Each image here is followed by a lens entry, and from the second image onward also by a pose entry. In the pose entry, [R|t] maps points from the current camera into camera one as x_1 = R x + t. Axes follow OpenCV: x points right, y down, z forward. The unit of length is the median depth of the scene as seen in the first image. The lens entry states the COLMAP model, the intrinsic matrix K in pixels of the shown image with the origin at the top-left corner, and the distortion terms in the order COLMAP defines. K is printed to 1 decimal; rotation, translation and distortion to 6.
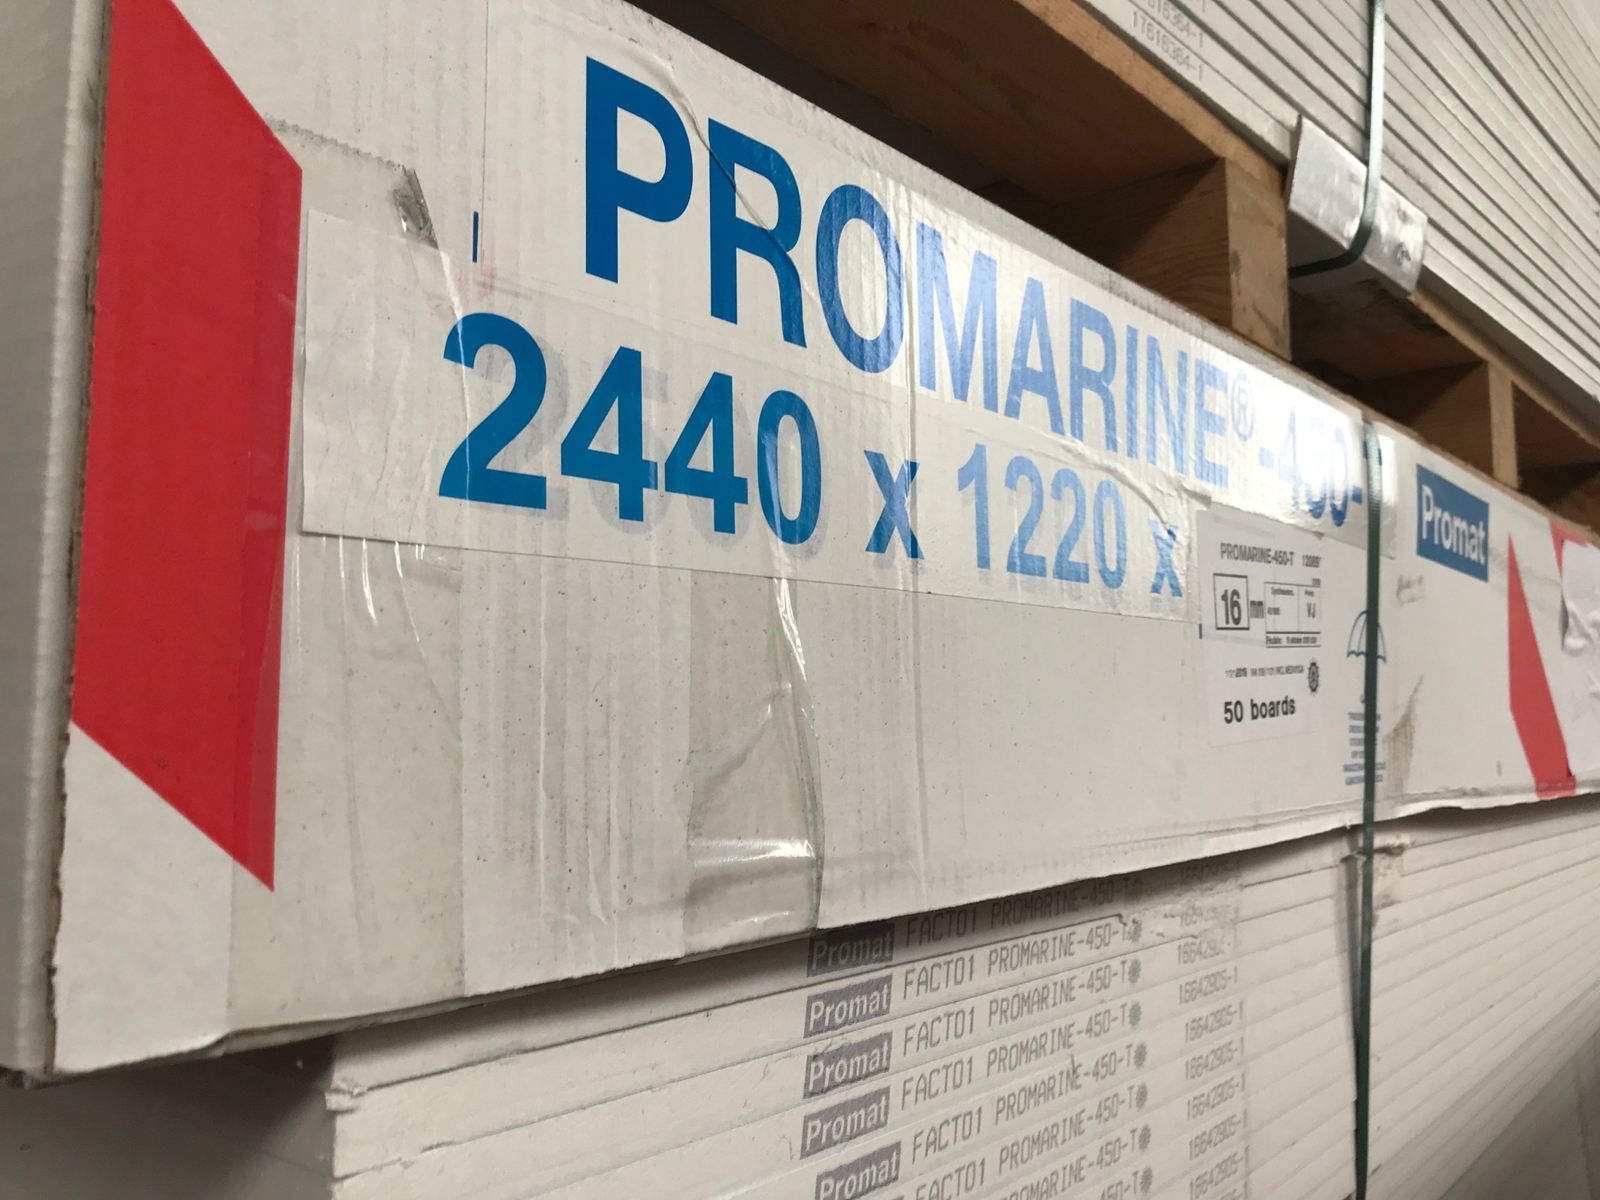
lens RADIAL K [[1295.9, 0, 798.2], [0, 1295.9, 611.6], [0, 0, 1]] dist [0.023231, -0.009089]
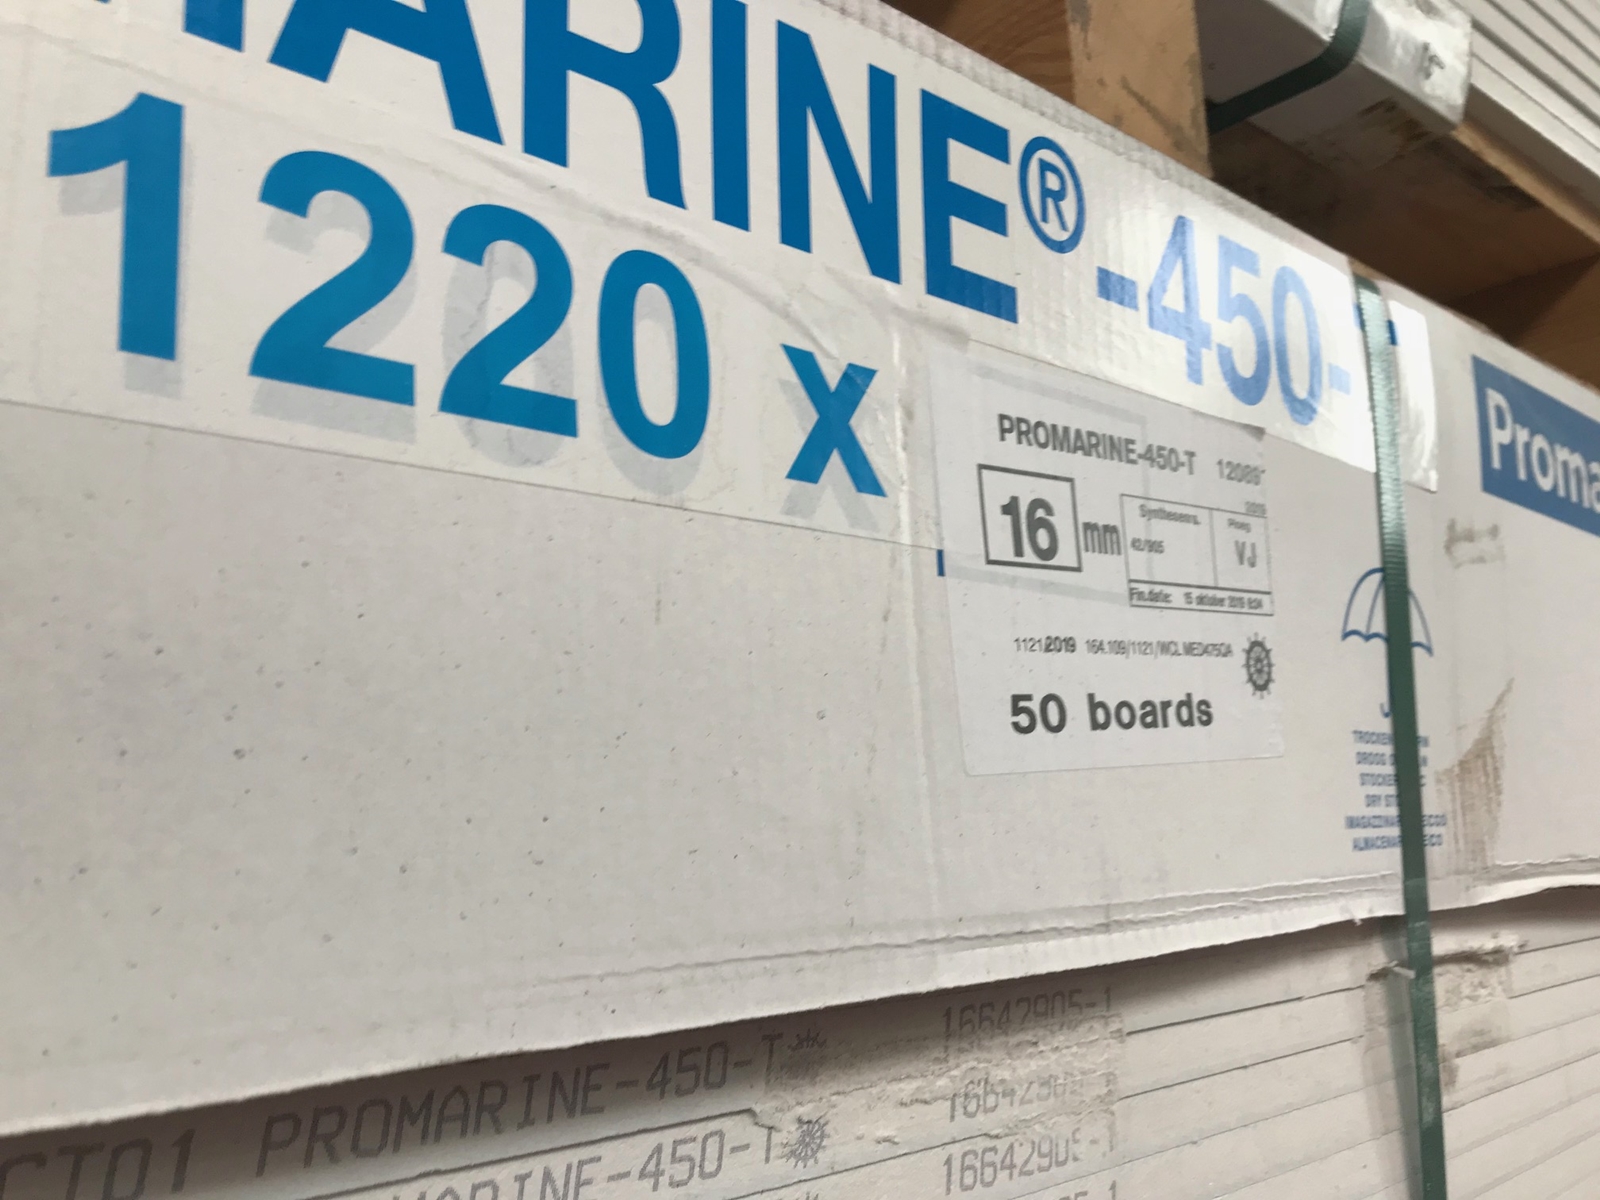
lens RADIAL K [[1295.9, 0, 803.7], [0, 1295.9, 592.7], [0, 0, 1]] dist [0.023231, -0.009089]
pose [[0.989523, -0.051795, -0.134766, 0.279376], [0.039789, 0.995119, -0.090302, 0.064040], [0.138786, 0.083994, 0.986754, 0.392786]]
